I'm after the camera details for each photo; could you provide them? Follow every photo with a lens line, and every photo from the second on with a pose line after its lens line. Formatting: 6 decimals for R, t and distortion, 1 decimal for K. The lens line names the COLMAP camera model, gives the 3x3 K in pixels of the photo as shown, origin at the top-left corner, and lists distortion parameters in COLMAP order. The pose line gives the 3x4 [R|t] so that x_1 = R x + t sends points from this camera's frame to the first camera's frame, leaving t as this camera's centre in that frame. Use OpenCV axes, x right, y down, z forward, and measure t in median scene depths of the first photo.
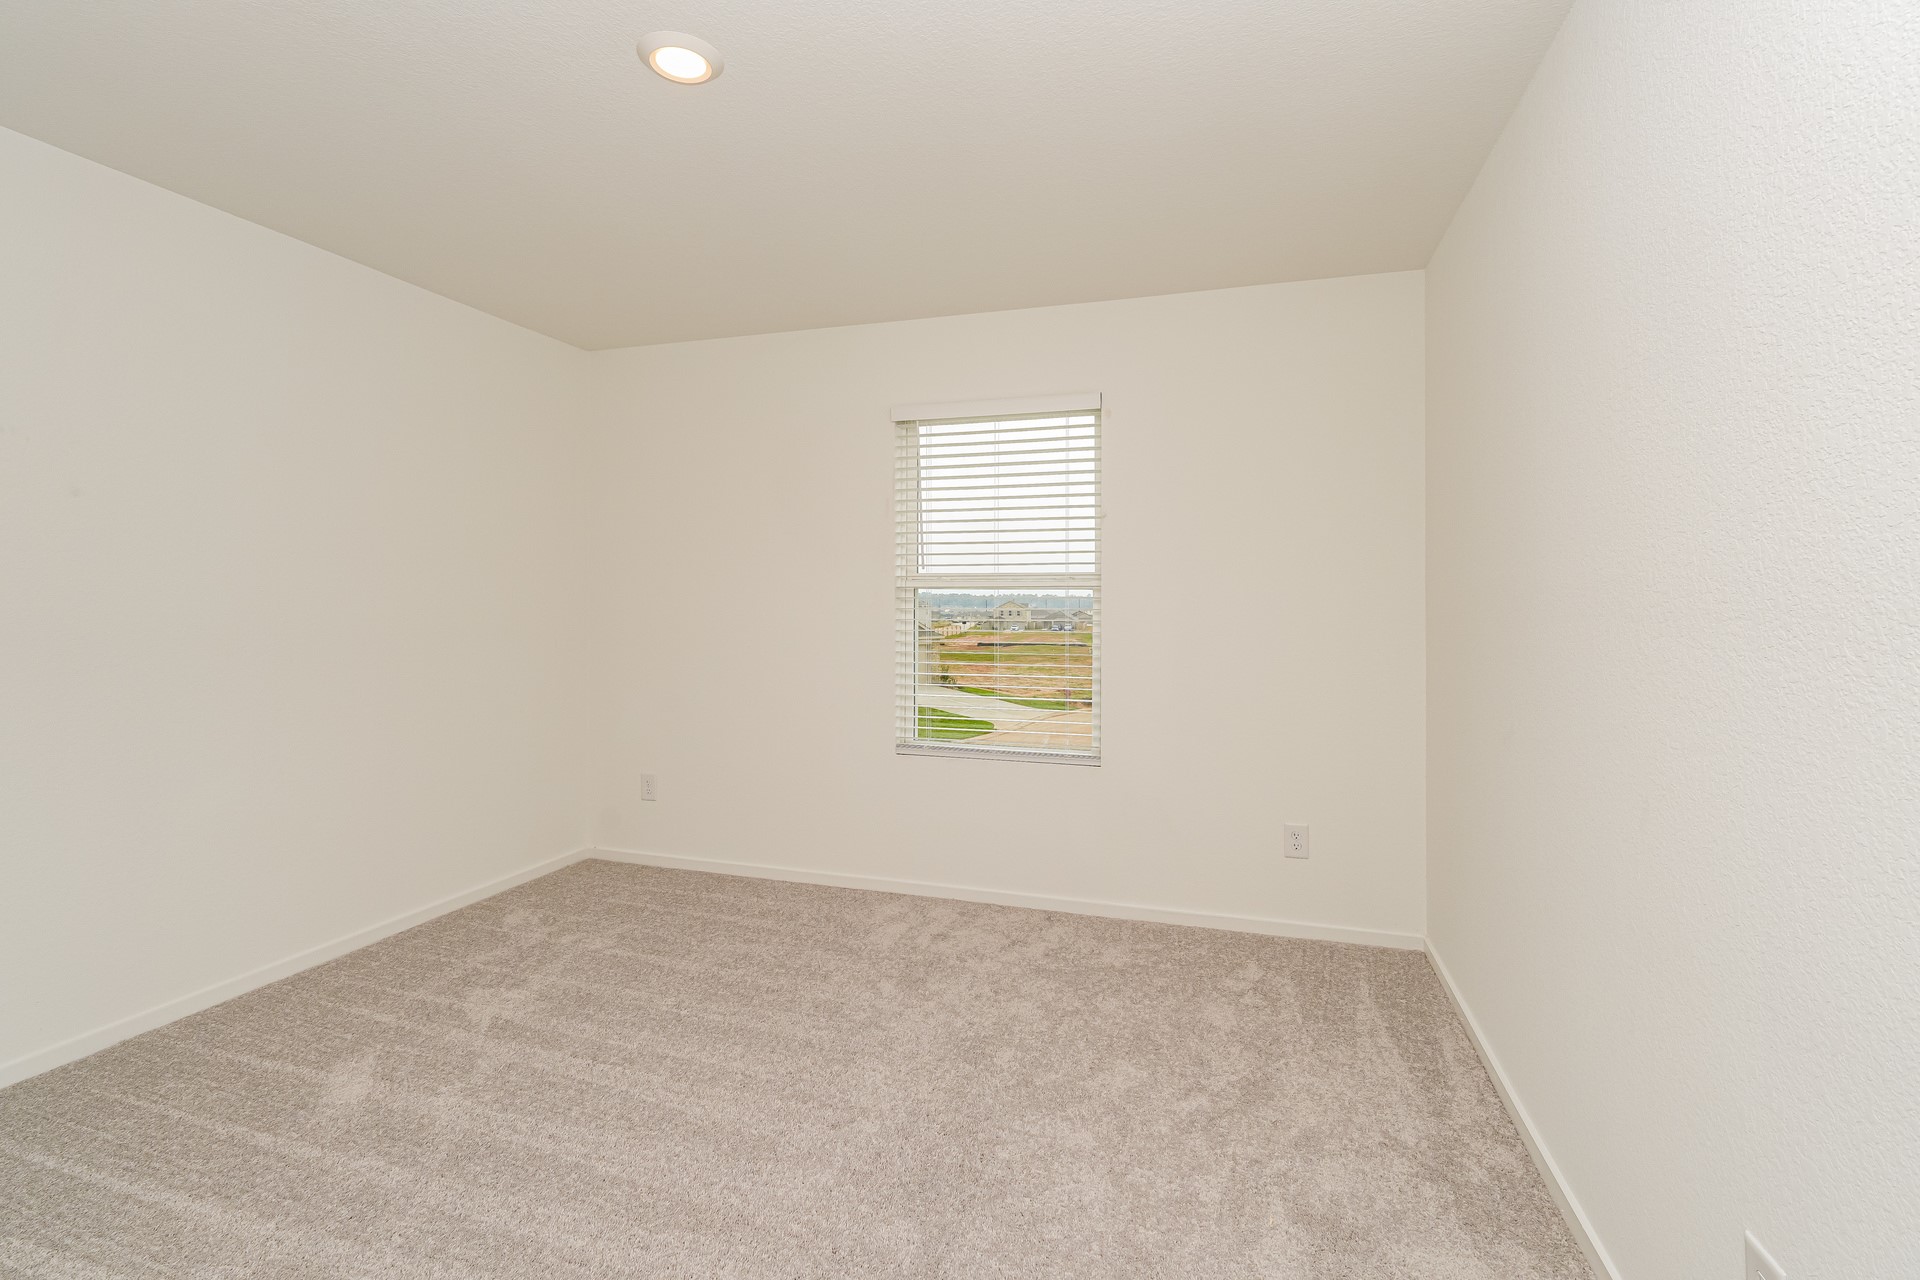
lens RADIAL K [[861.0, 0, 962.3], [0, 861.0, 577.1], [0, 0, 1]] dist [-0.052871, -0.000078]
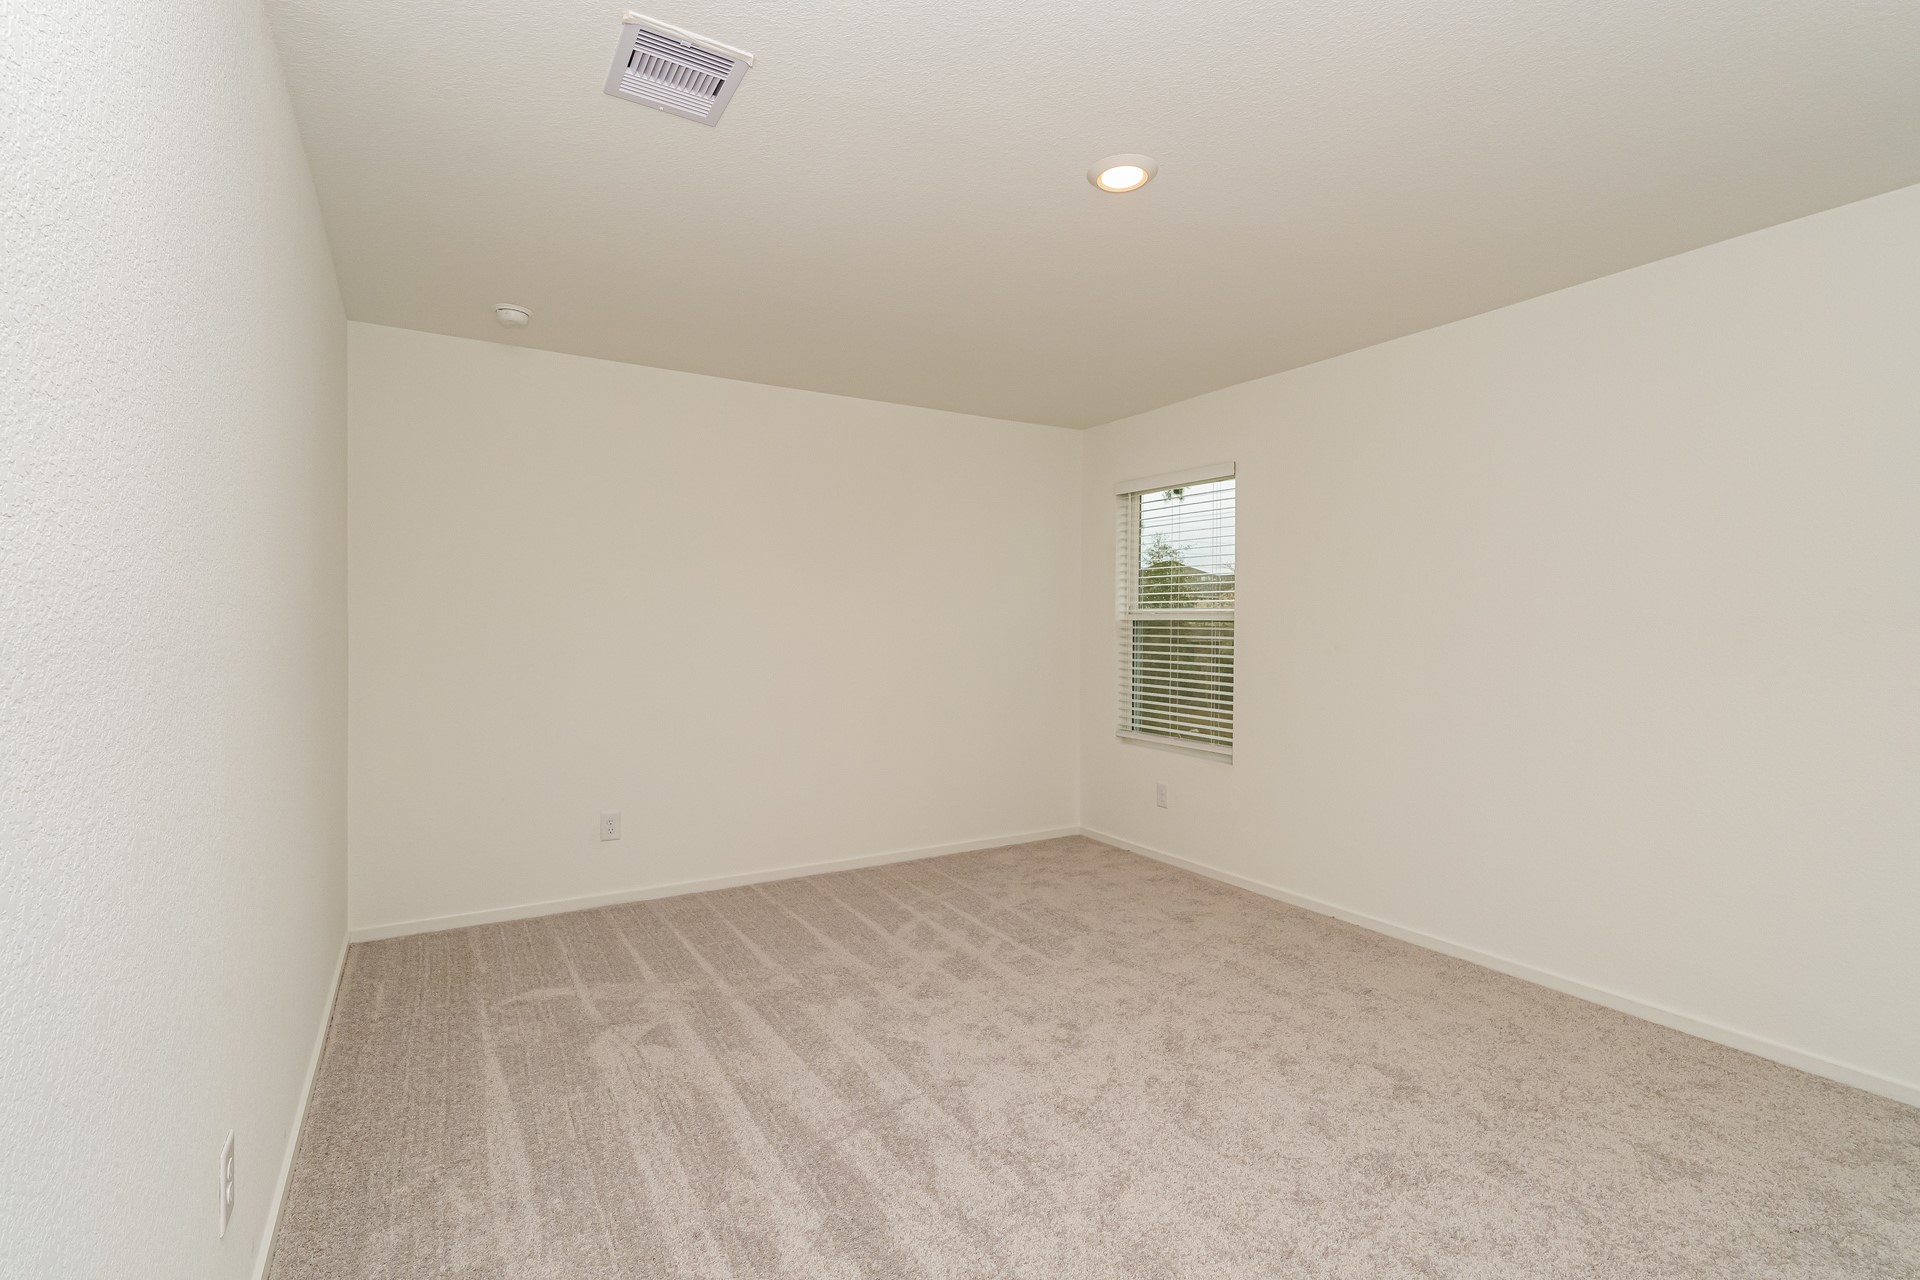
lens RADIAL K [[876.6, 0, 960.0], [0, 876.6, 640.0], [0, 0, 1]] dist [0.000623, 0.000188]
pose [[0.748818, 0.013152, -0.662645, 0.619580], [0.008267, 0.999540, 0.029181, 0.001414], [0.662724, -0.027329, 0.748365, -0.182752]]
